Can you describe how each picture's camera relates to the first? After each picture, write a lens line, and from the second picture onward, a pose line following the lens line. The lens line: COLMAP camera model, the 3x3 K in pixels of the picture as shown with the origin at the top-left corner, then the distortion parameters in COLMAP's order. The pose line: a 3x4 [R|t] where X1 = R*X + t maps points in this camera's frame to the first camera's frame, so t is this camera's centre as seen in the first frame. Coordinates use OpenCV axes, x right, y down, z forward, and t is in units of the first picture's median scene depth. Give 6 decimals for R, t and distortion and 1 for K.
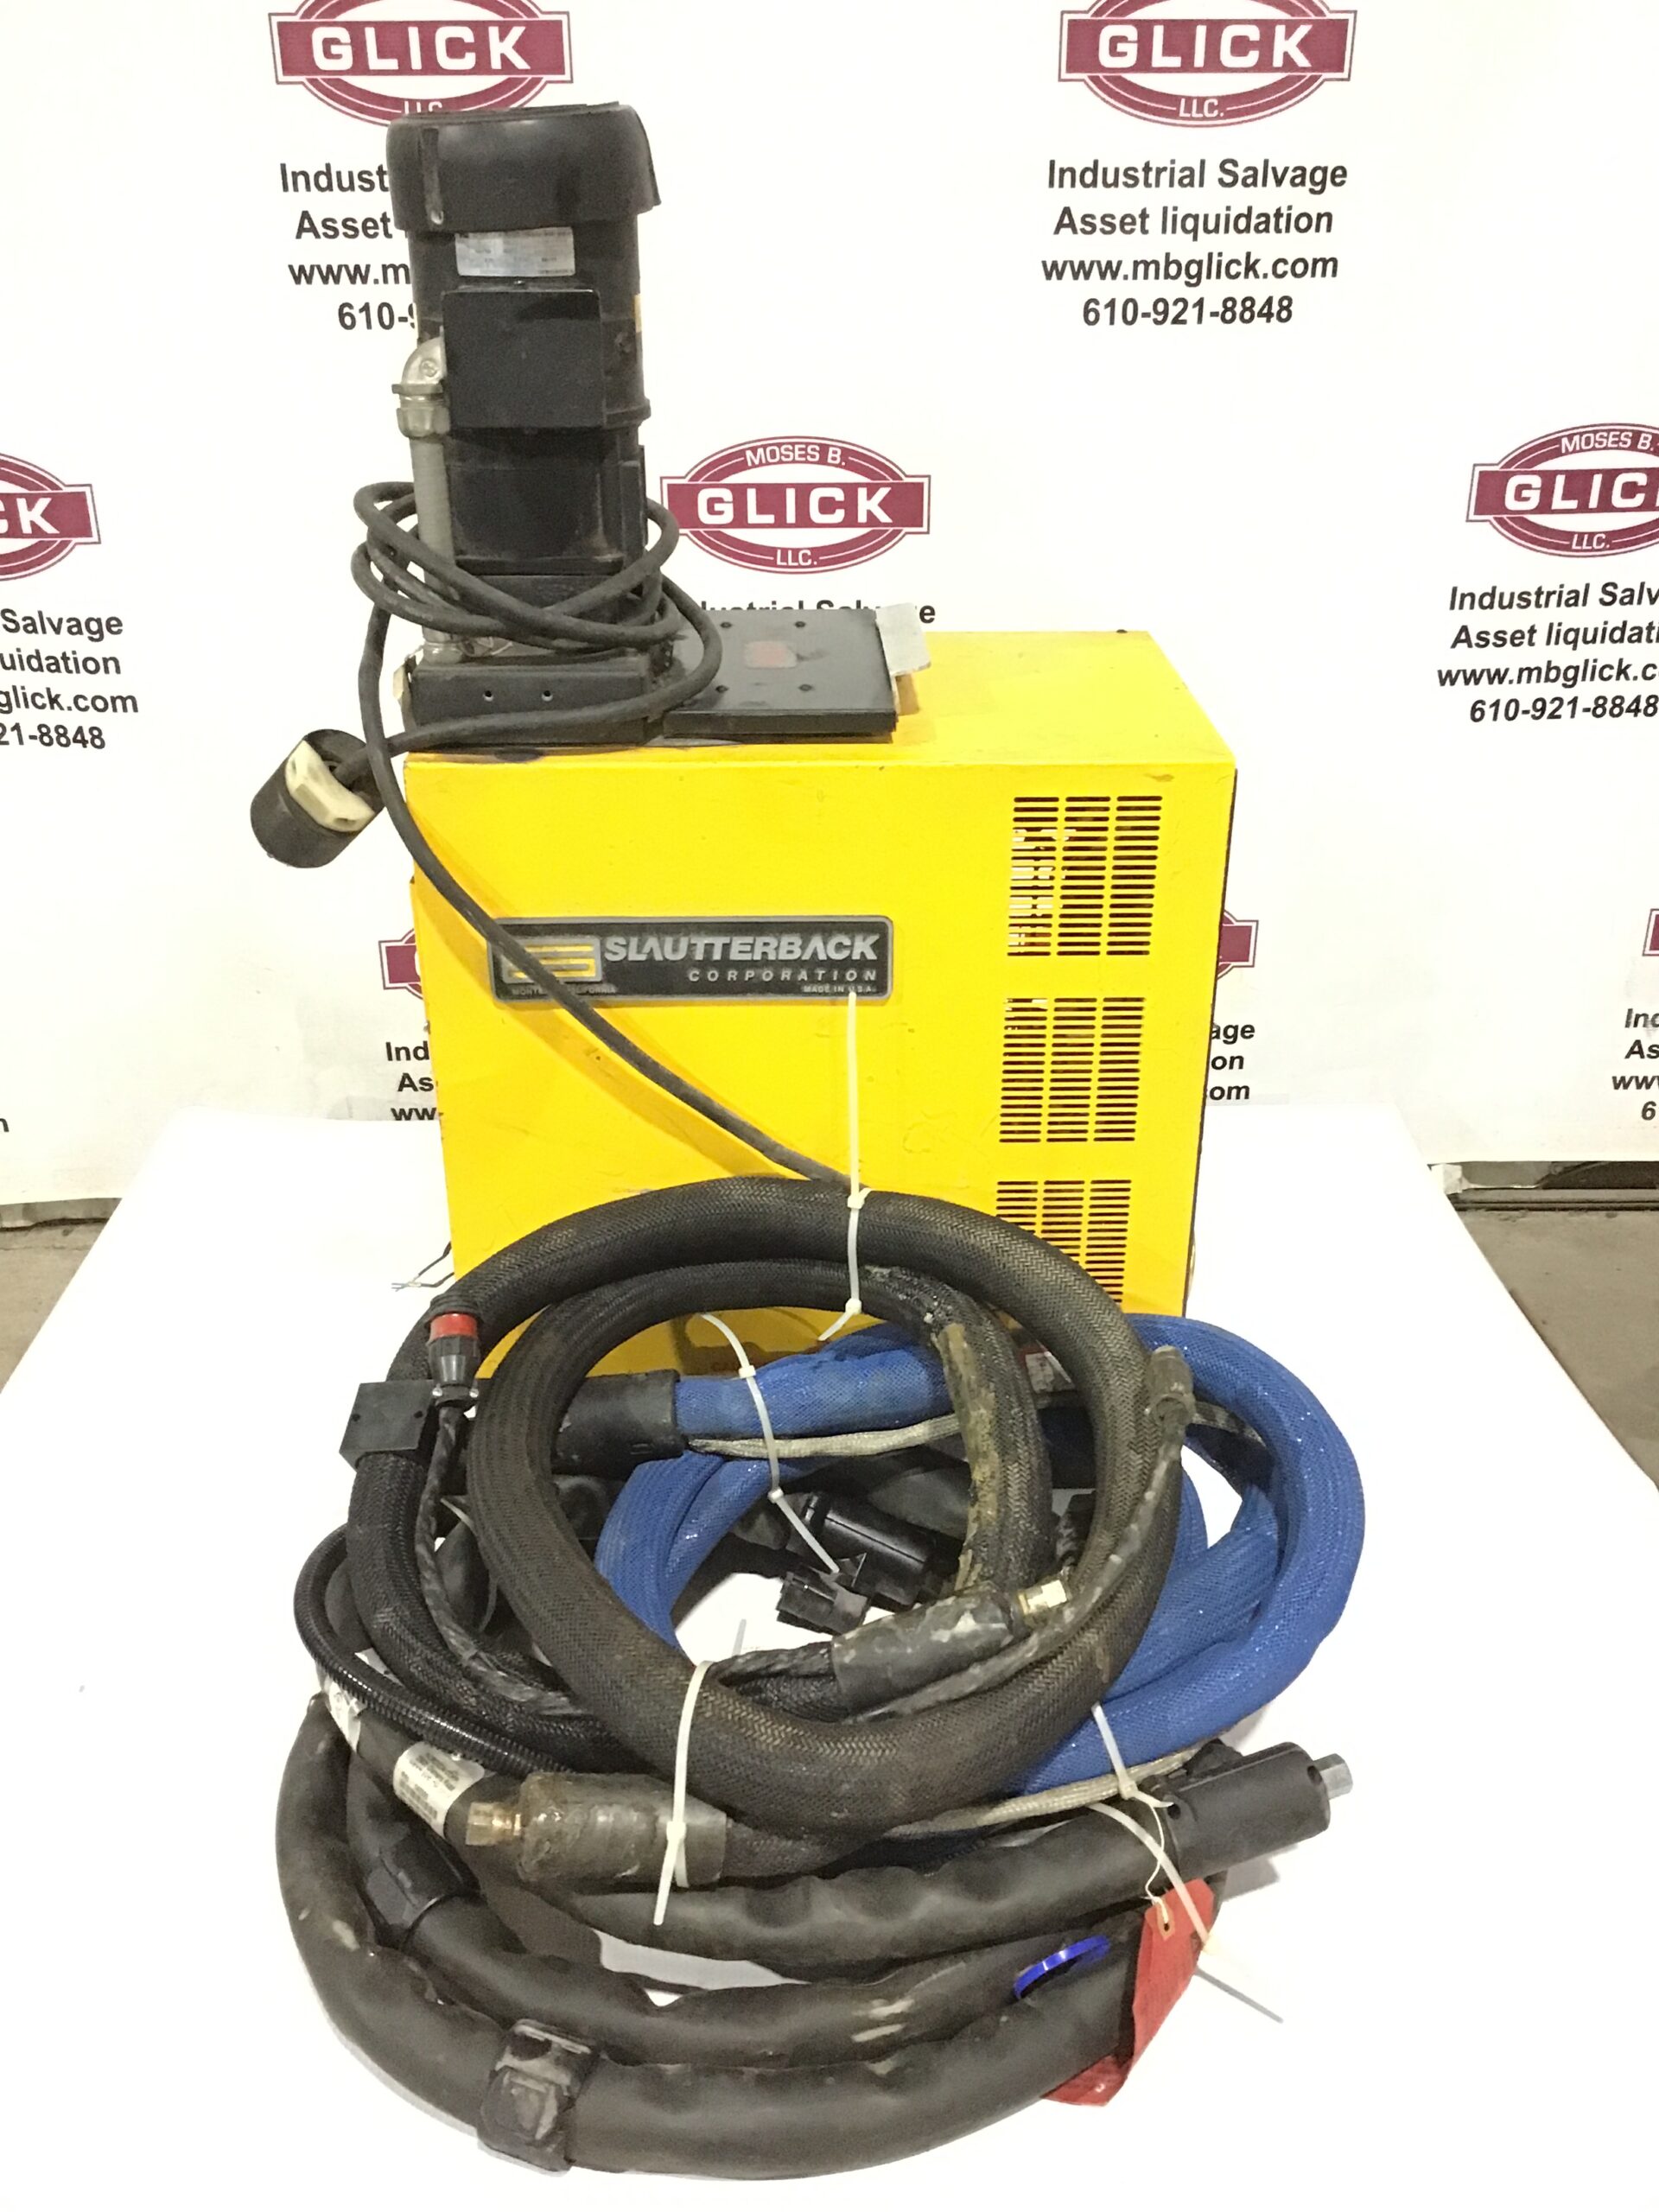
lens RADIAL K [[1977.7, 0, 829.5], [0, 1977.7, 1106.0], [0, 0, 1]] dist [0.137184, -0.279102]
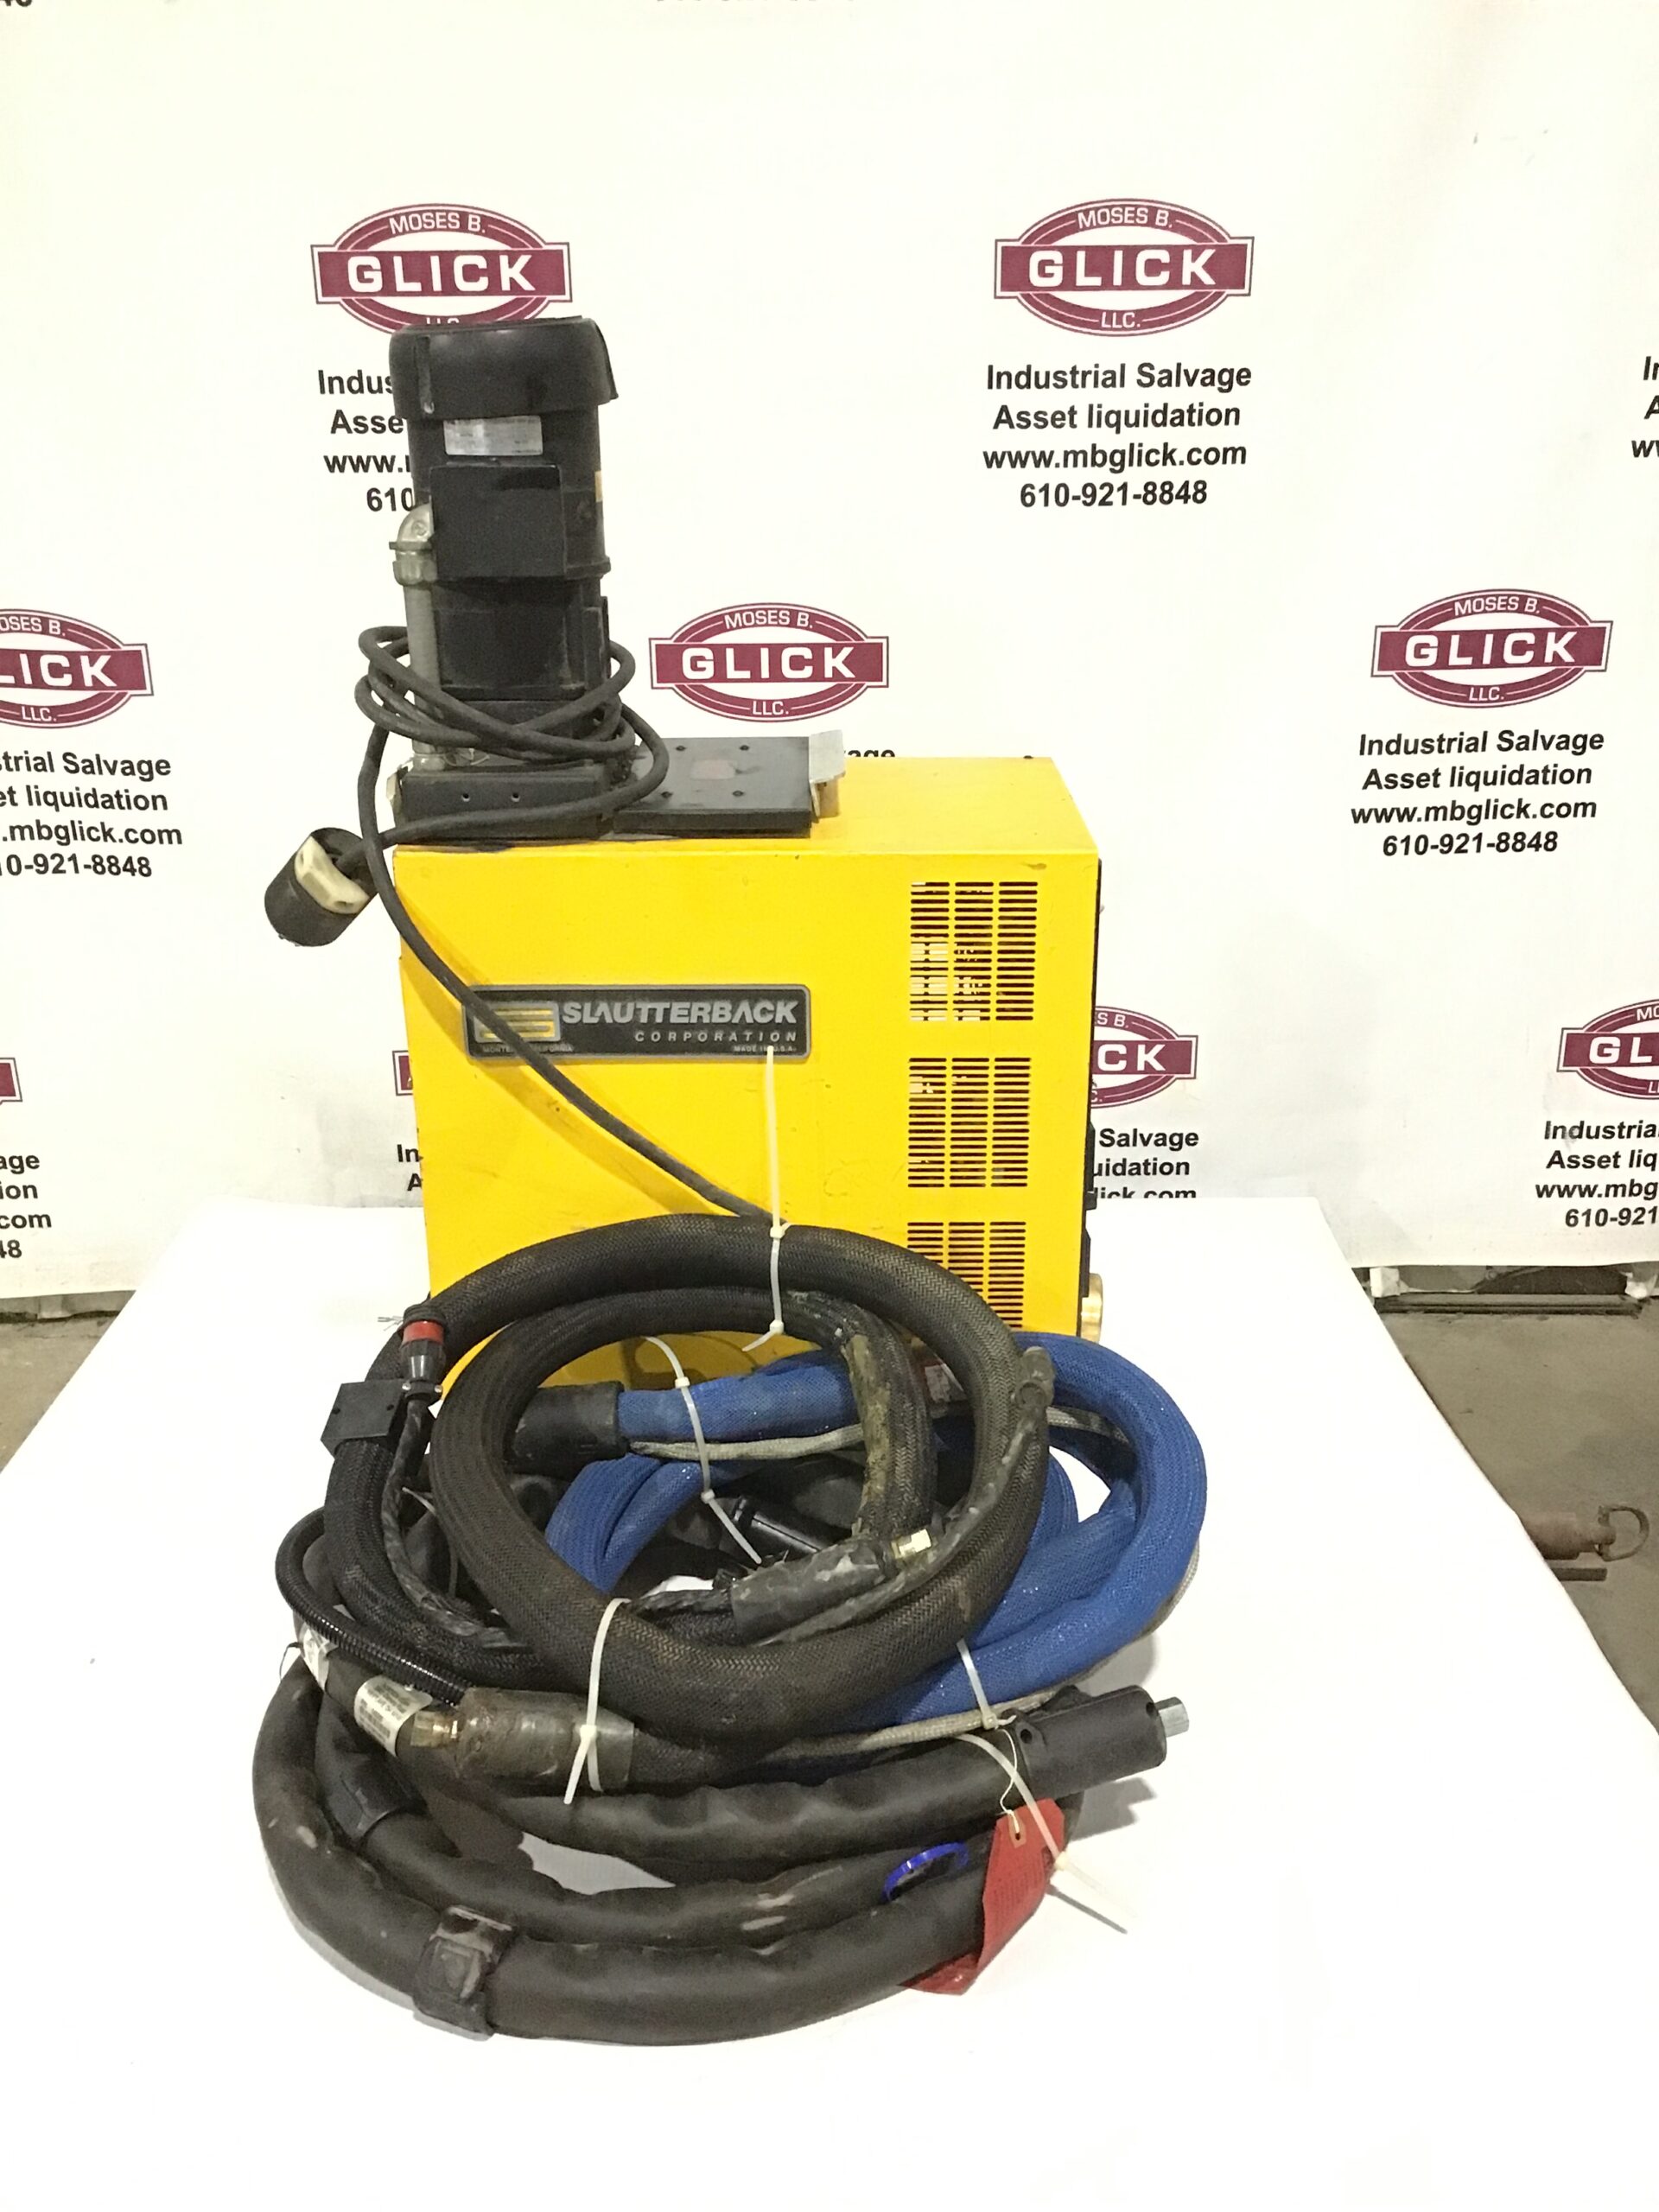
lens RADIAL K [[1983.3, 0, 832.0], [0, 1983.3, 1105.9], [0, 0, 1]] dist [0.148877, -0.319012]
pose [[0.999751, 0.003370, -0.022050, 0.047074], [-0.005362, 0.995846, -0.090892, 0.053628], [0.021652, 0.090988, 0.995617, -0.103316]]
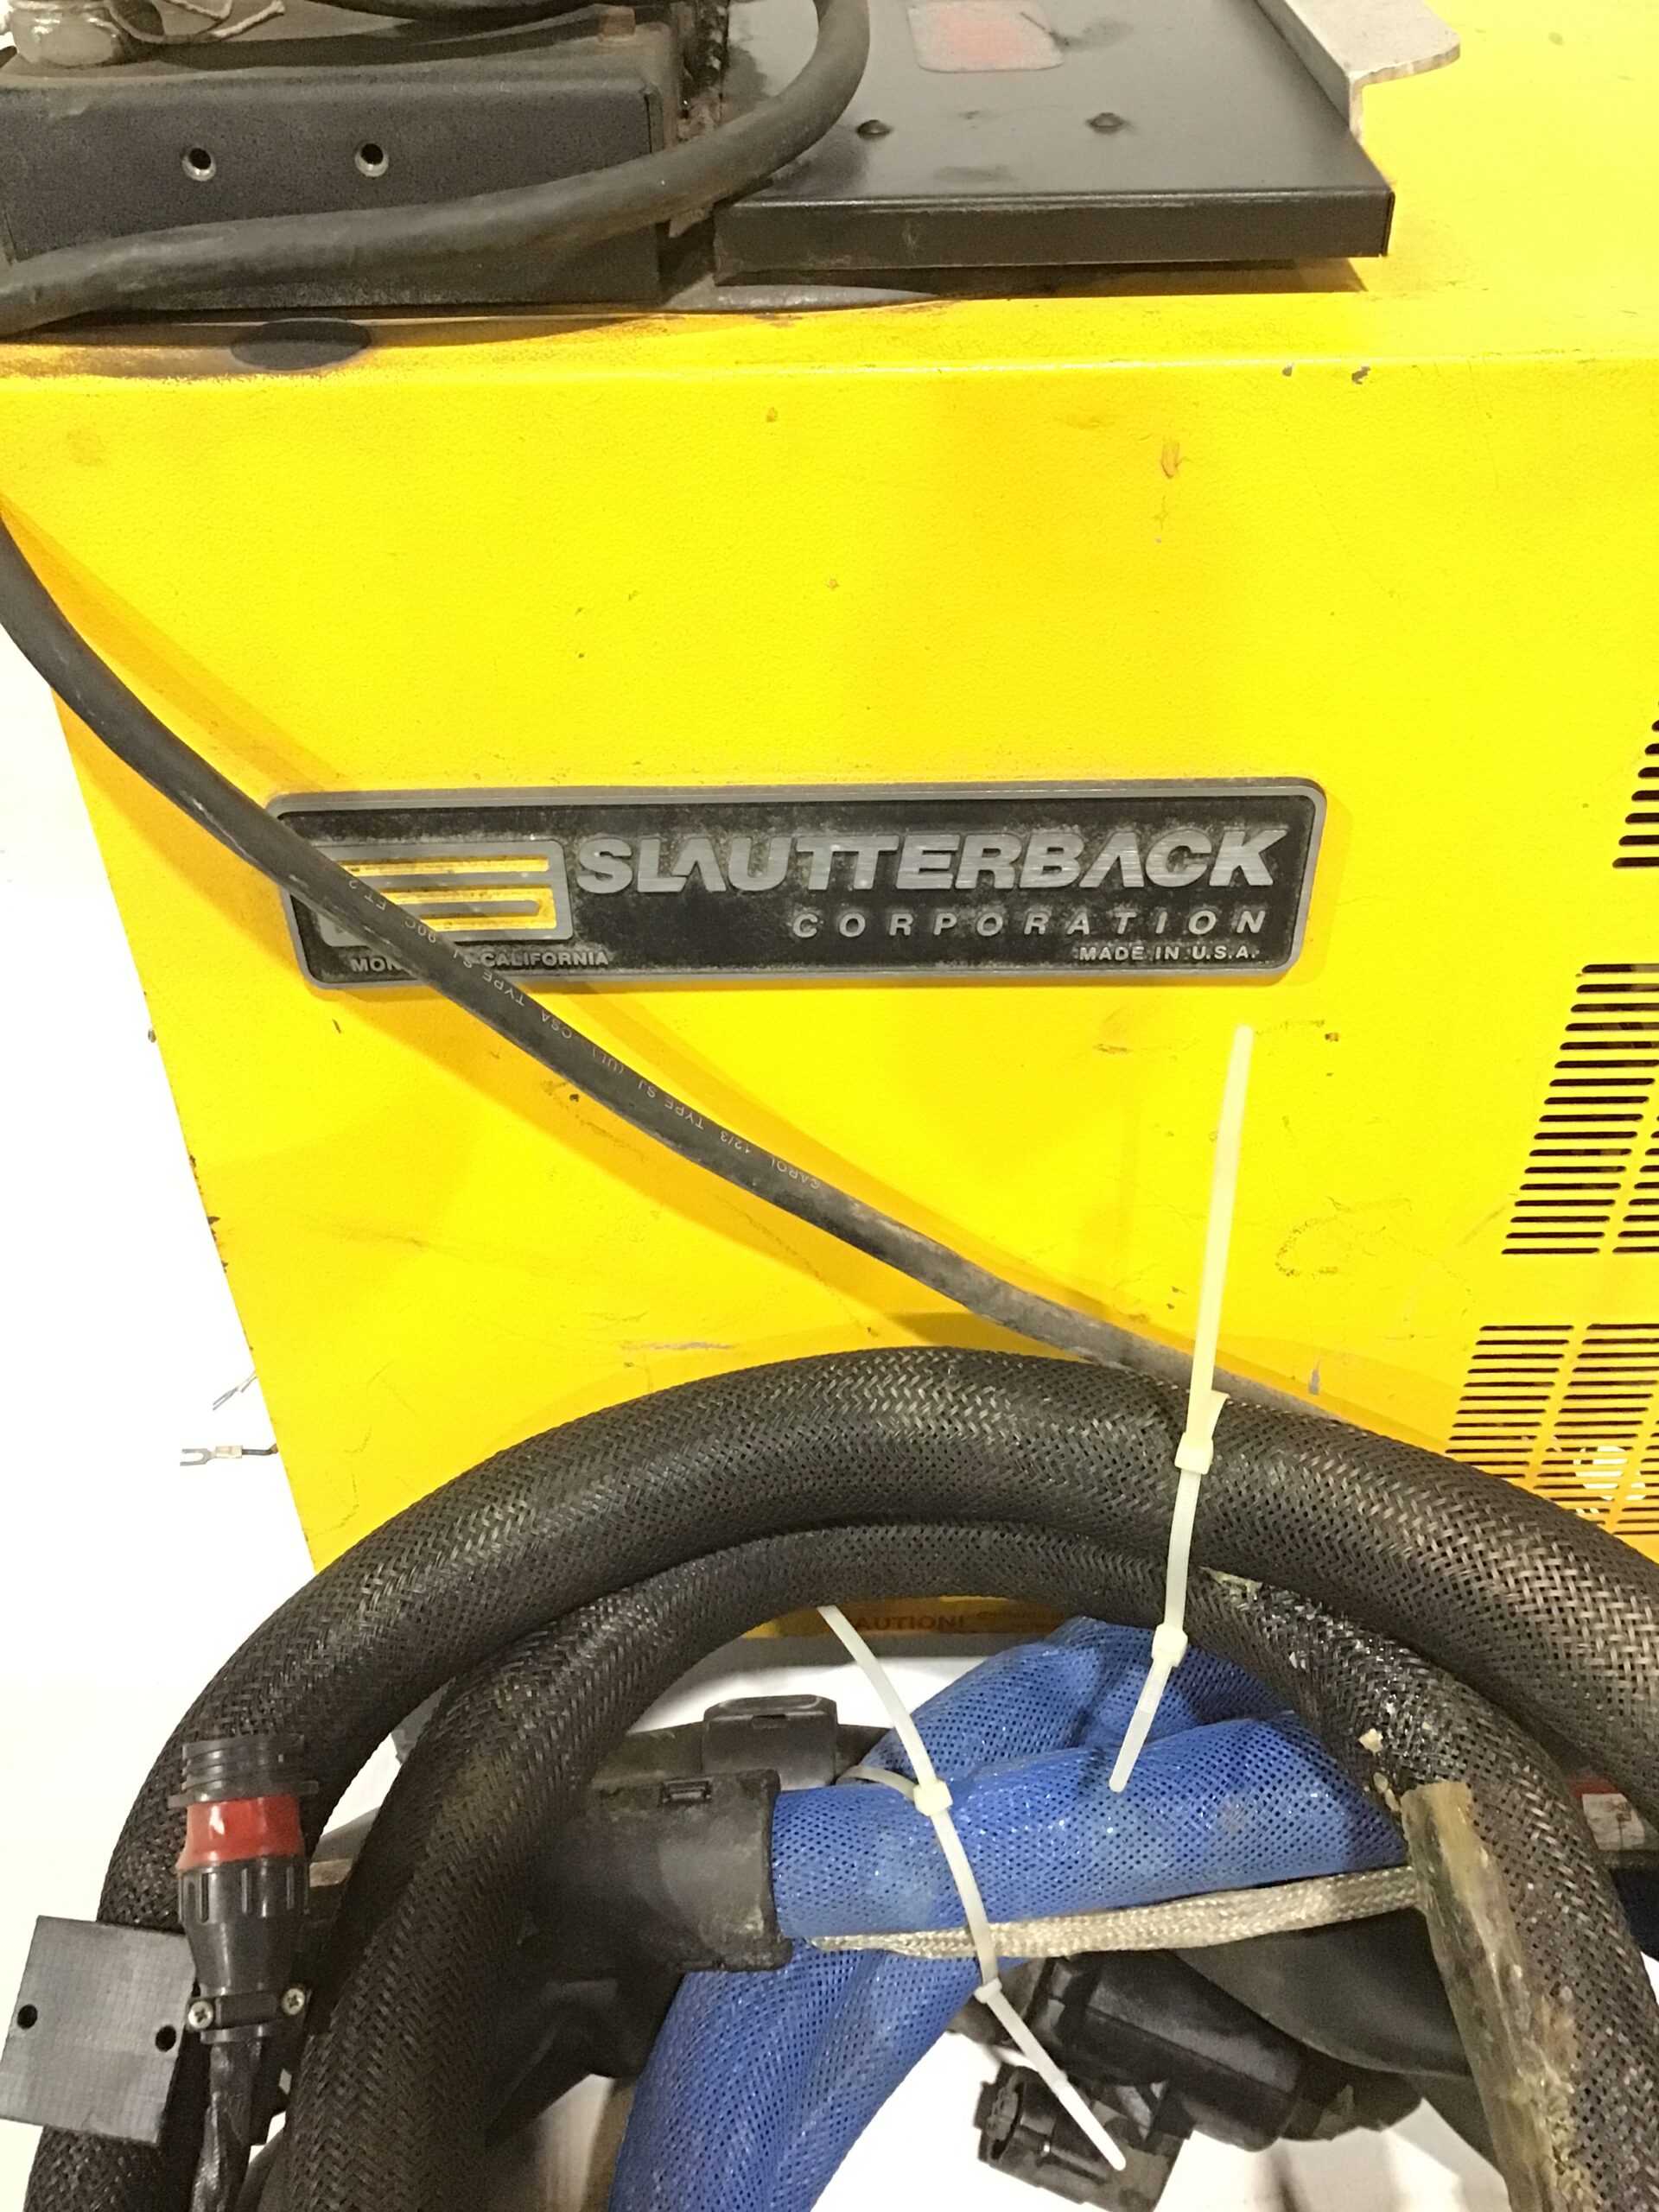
lens RADIAL K [[2023.5, 0, 857.9], [0, 2023.5, 1103.4], [0, 0, 1]] dist [0.130725, -0.257663]
pose [[0.999977, -0.004440, -0.005140, -0.037348], [0.005523, 0.972030, 0.234791, -0.084469], [0.003954, -0.234814, 0.972032, 0.399921]]
